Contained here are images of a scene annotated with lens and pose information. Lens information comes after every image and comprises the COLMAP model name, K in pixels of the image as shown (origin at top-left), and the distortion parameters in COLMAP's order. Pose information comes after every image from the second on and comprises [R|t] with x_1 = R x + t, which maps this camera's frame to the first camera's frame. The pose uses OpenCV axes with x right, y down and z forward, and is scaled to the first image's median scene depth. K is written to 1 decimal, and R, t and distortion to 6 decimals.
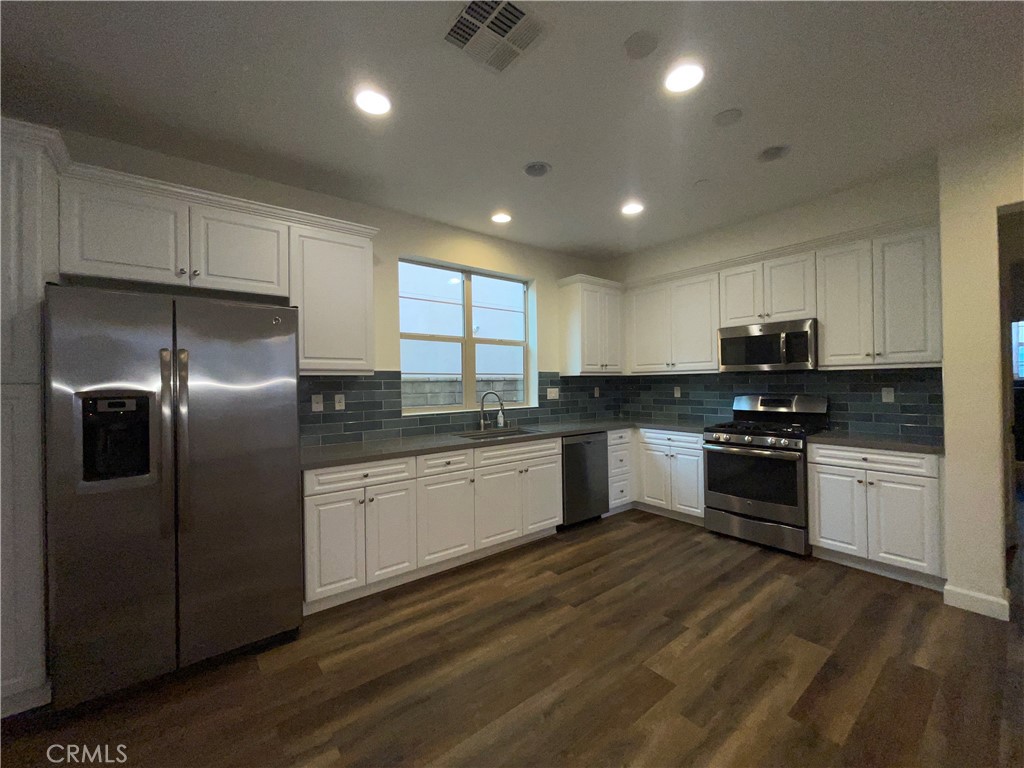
lens RADIAL K [[415.1, 0, 513.3], [0, 415.1, 382.0], [0, 0, 1]] dist [0.013245, 0.000524]
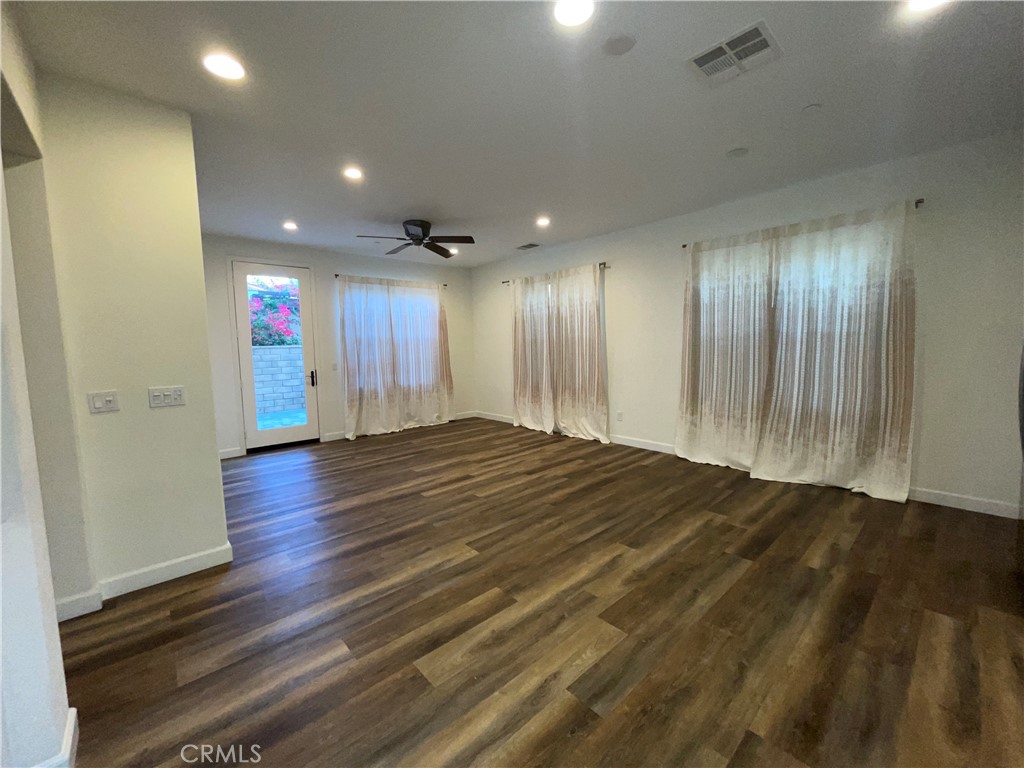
lens RADIAL K [[415.1, 0, 506.3], [0, 415.1, 380.8], [0, 0, 1]] dist [0.013245, 0.000524]
pose [[-0.998202, 0.038556, -0.045897, 0.622538], [0.034279, 0.995299, 0.090577, -0.010120], [0.049174, 0.088841, -0.994831, 1.929757]]
